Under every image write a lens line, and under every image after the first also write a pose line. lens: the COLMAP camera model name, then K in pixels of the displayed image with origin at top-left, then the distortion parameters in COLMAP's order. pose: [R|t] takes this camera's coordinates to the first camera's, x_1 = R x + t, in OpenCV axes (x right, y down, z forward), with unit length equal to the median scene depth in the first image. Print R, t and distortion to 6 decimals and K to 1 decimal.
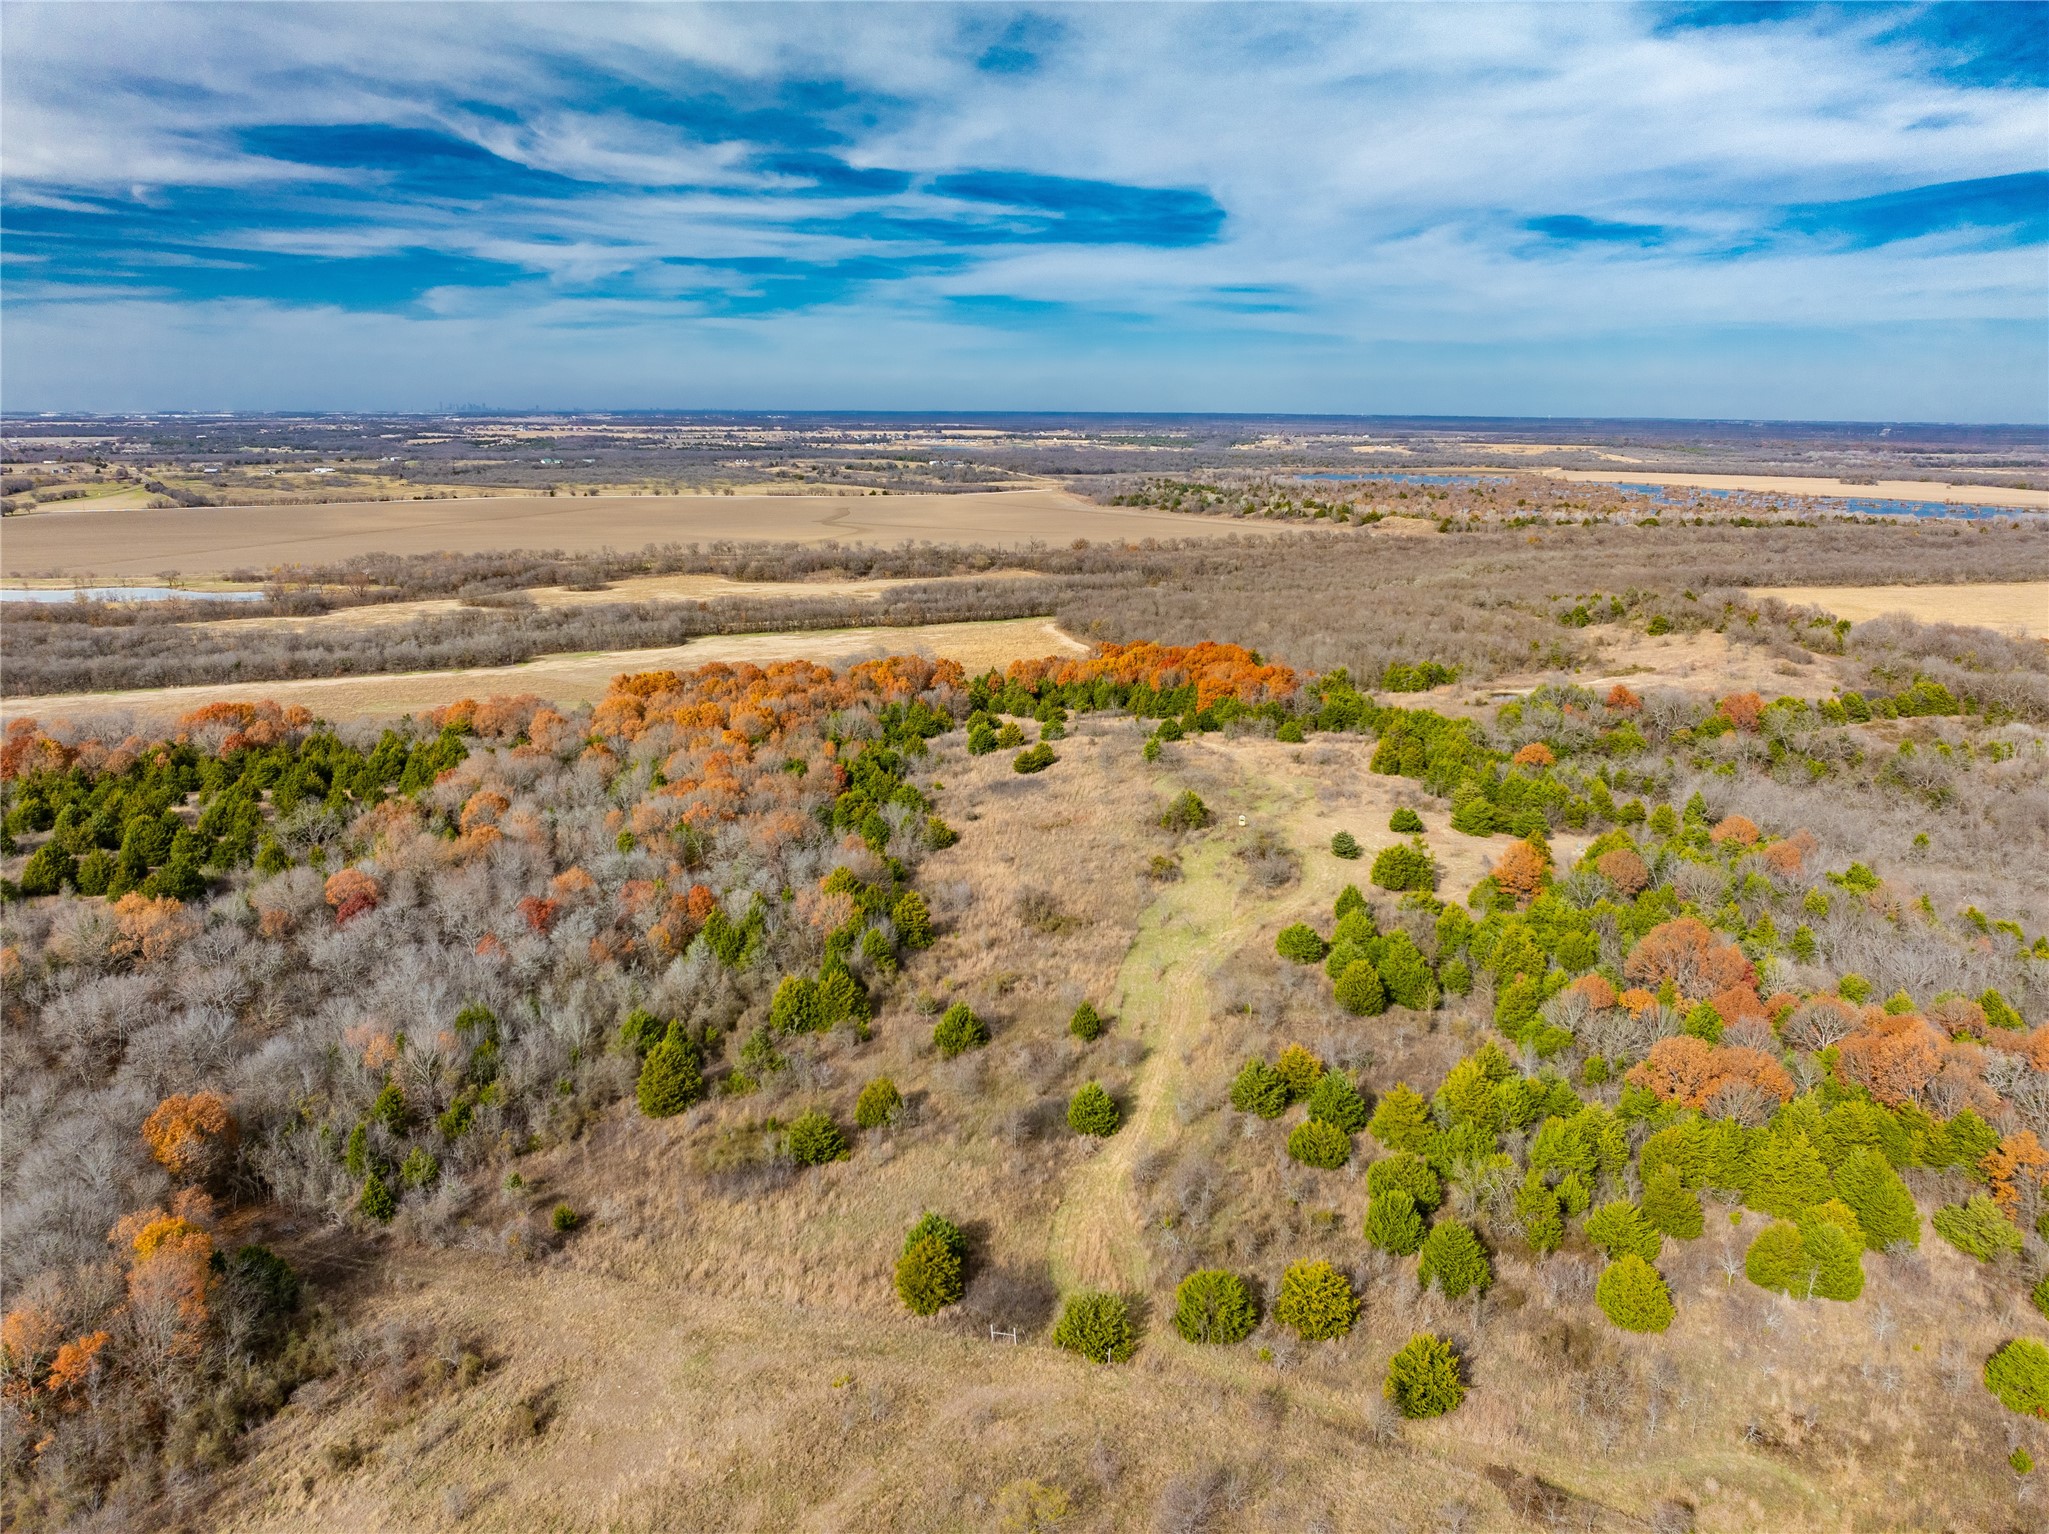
lens RADIAL K [[1436.1, 0, 1030.7], [0, 1436.1, 741.5], [0, 0, 1]] dist [-0.047768, 0.004257]
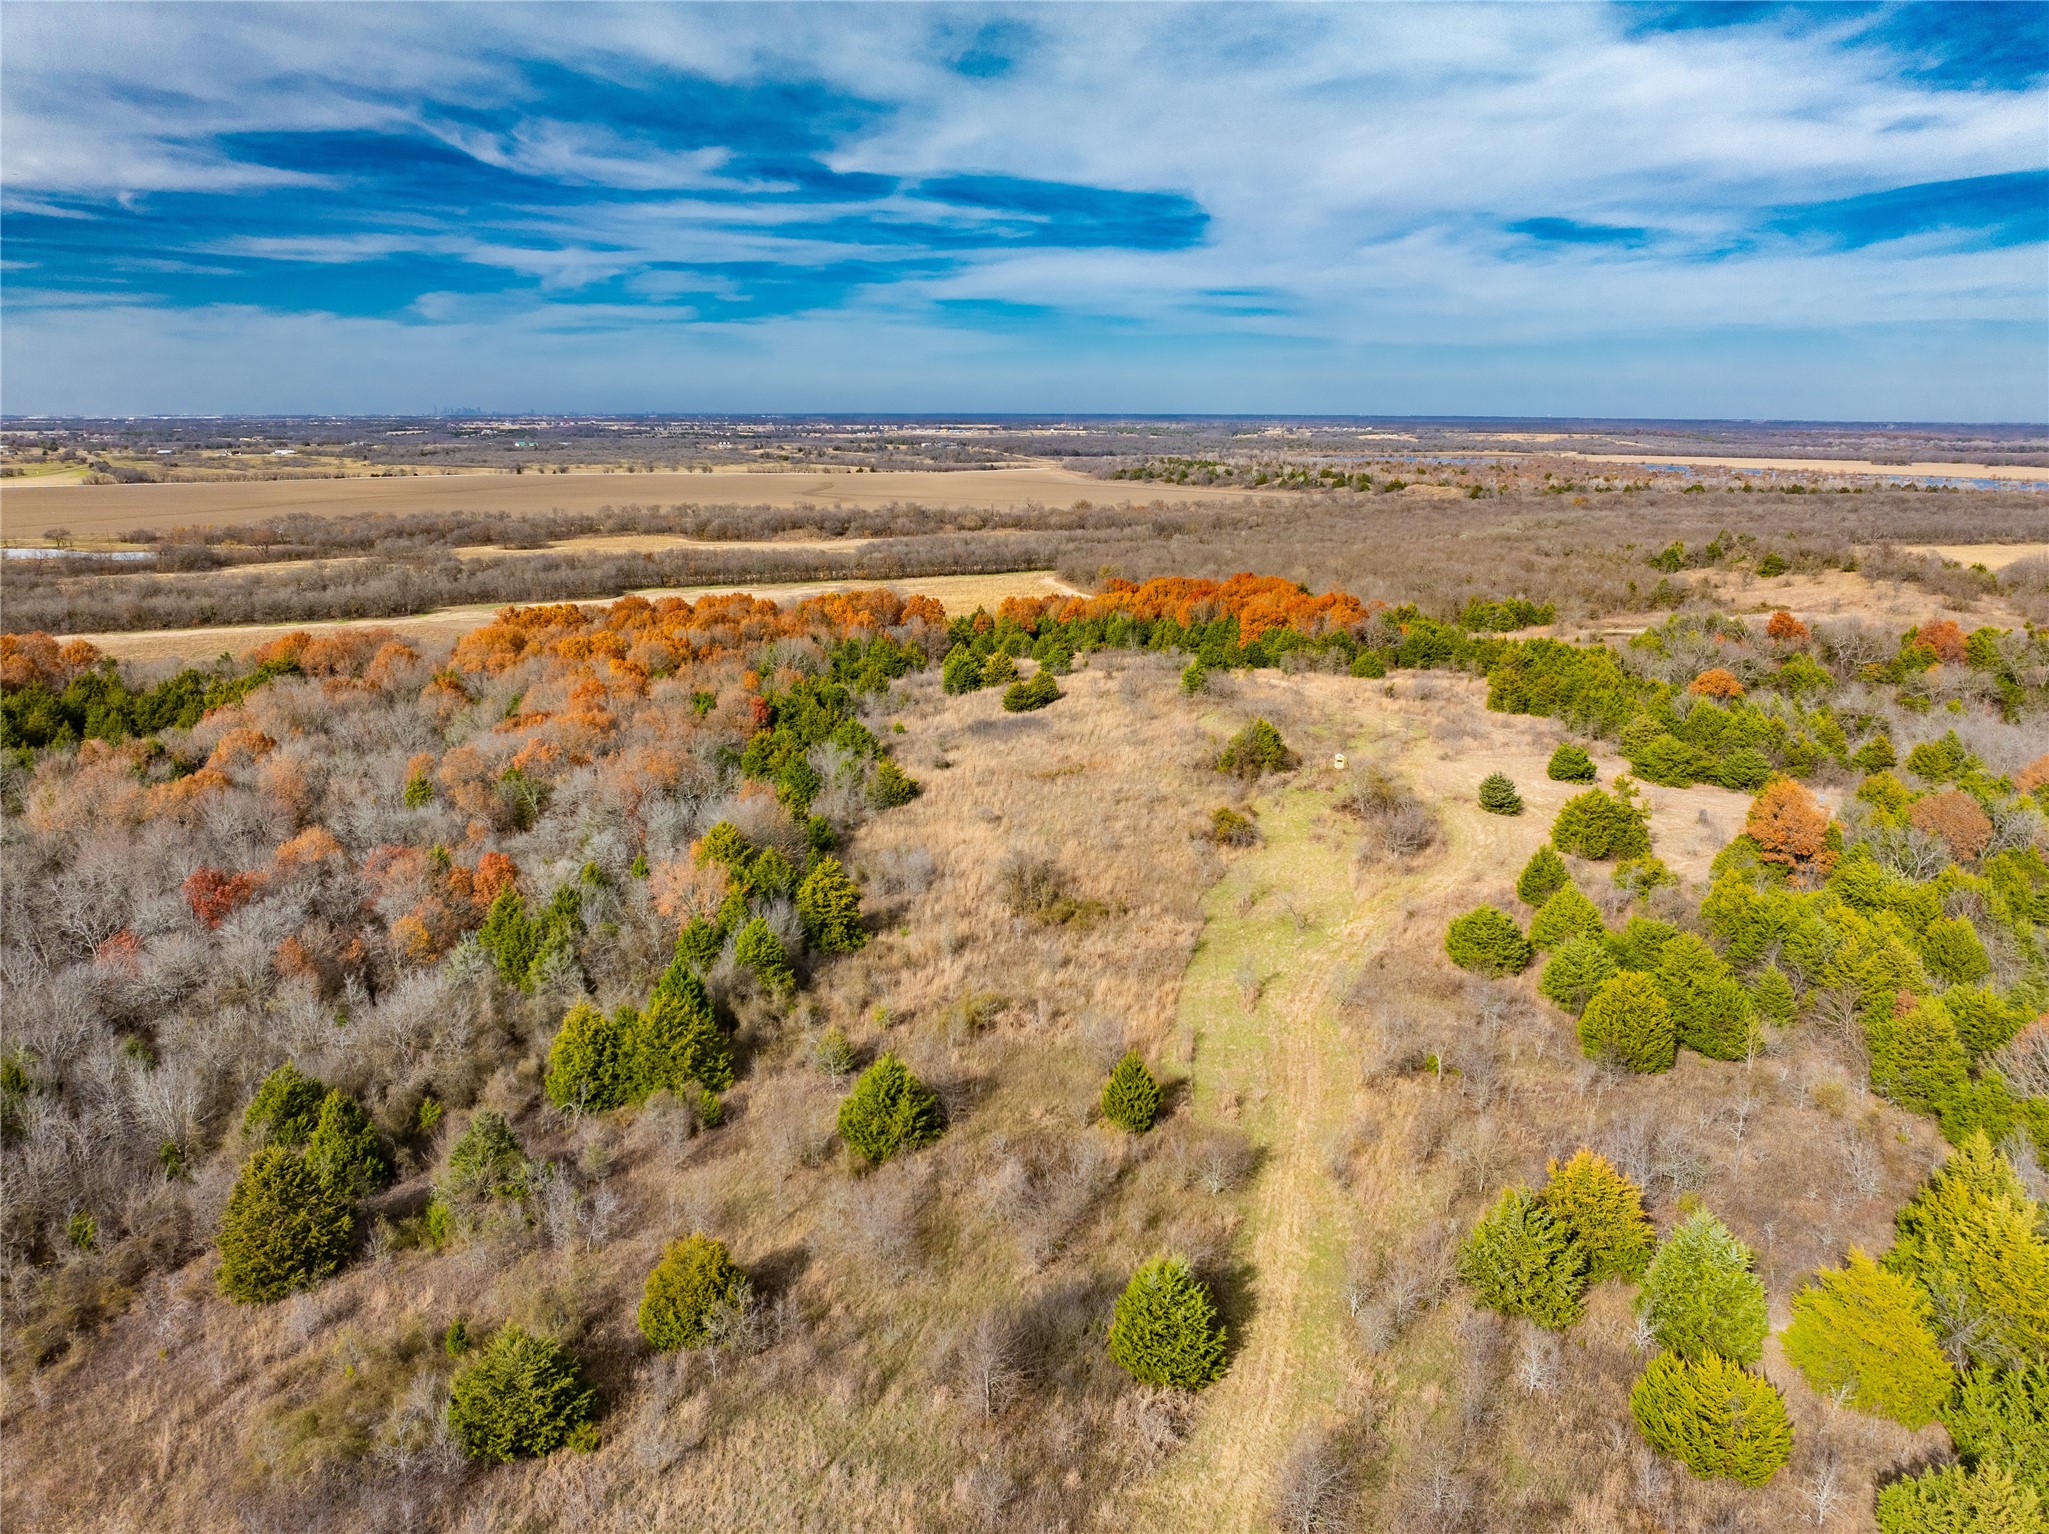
lens RADIAL K [[1436.1, 0, 1030.7], [0, 1436.1, 741.5], [0, 0, 1]] dist [-0.047768, 0.004257]
pose [[0.999993, -0.003280, 0.001666, 0.000943], [0.003285, 0.999991, -0.002789, 0.038434], [-0.001657, 0.002794, 0.999995, 0.266092]]
